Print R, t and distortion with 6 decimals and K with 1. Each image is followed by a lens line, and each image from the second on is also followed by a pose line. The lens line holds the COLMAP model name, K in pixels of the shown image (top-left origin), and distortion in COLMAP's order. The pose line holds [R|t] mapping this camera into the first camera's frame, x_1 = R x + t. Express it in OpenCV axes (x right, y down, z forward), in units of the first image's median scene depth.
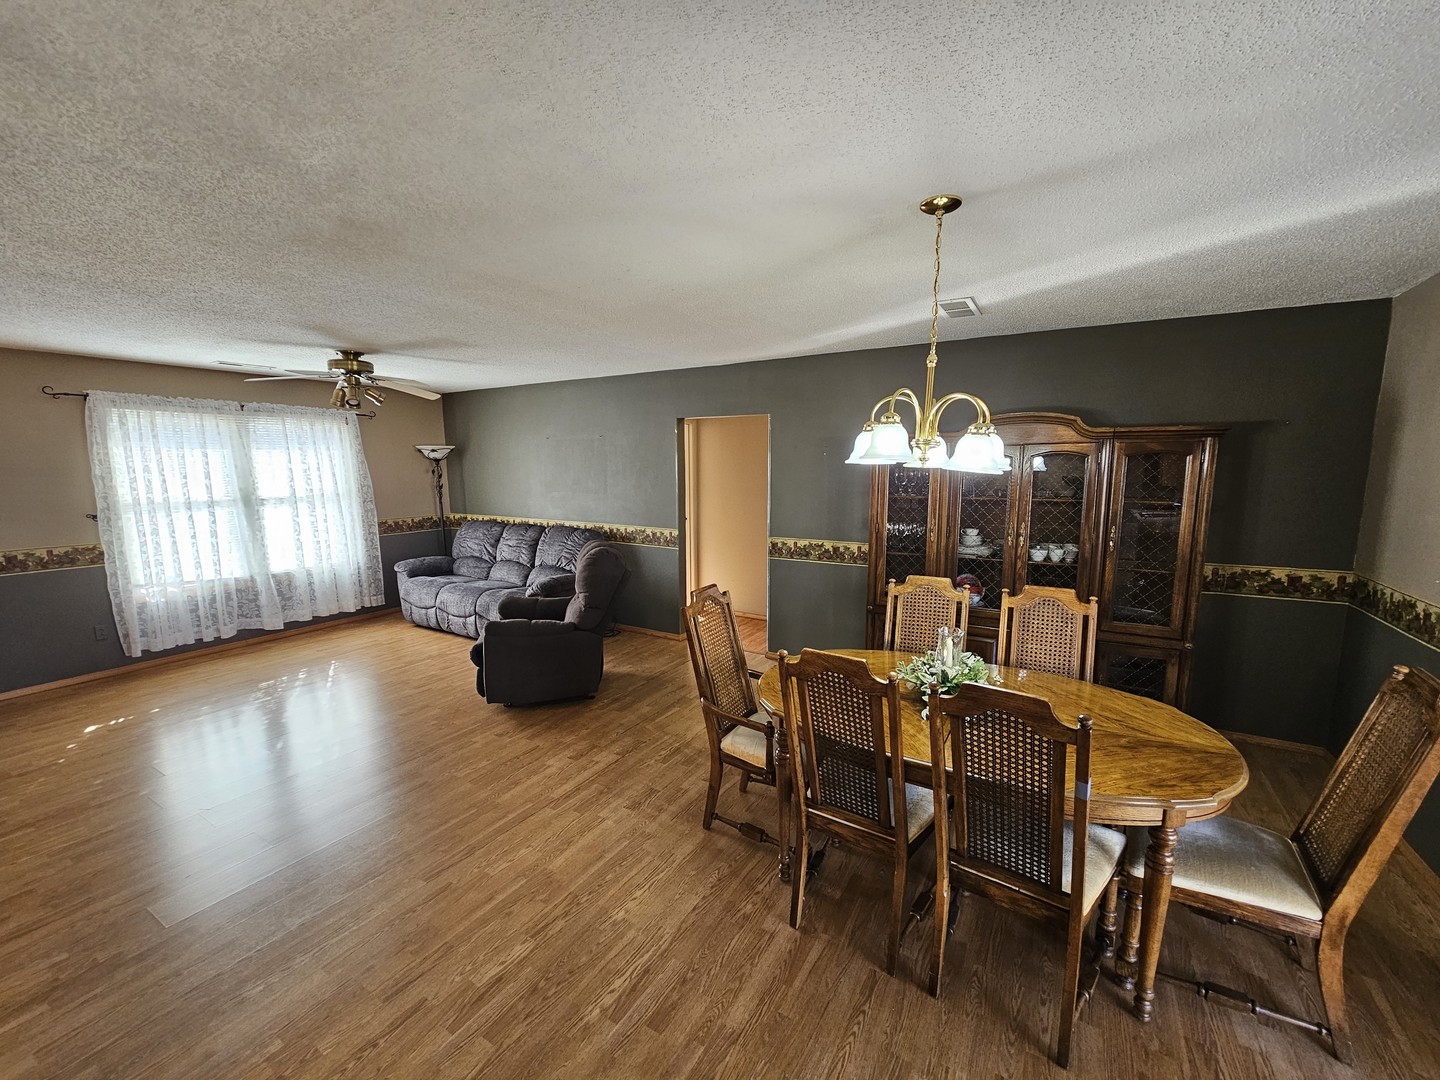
lens RADIAL K [[583.2, 0, 720.7], [0, 583.2, 546.1], [0, 0, 1]] dist [0.003382, 0.000906]
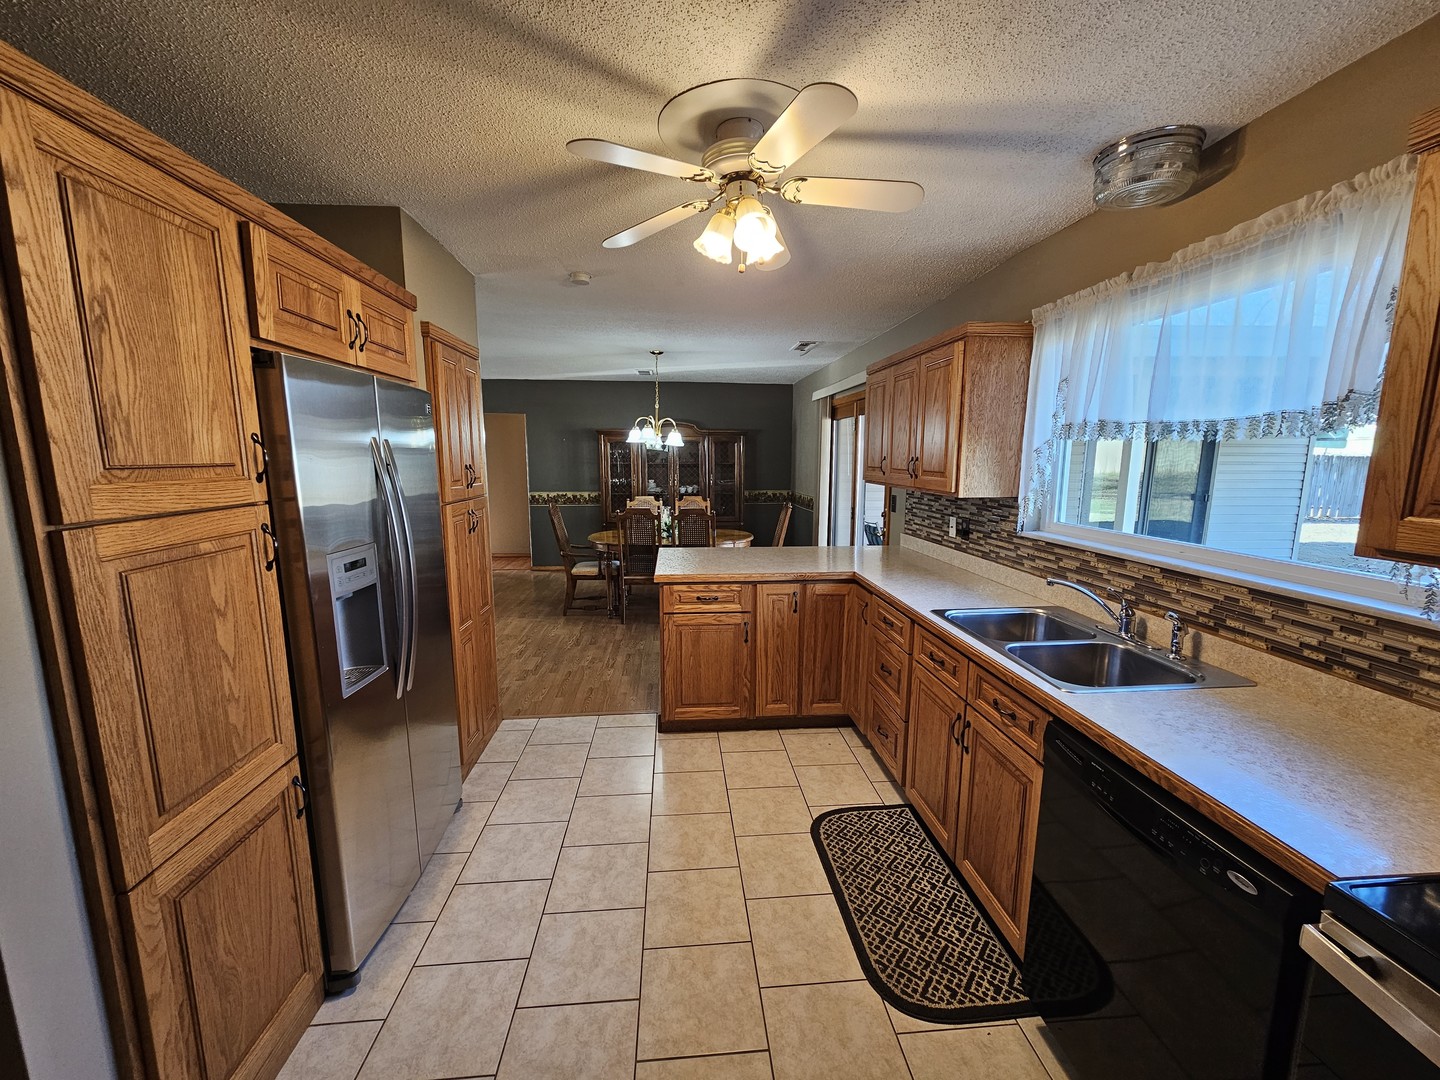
lens RADIAL K [[583.2, 0, 719.7], [0, 583.2, 507.1], [0, 0, 1]] dist [0.003382, 0.000906]
pose [[0.810769, -0.045840, 0.583568, -0.471182], [0.075242, 0.996820, -0.026236, 0.117054], [-0.580510, 0.065180, 0.811640, -0.632909]]
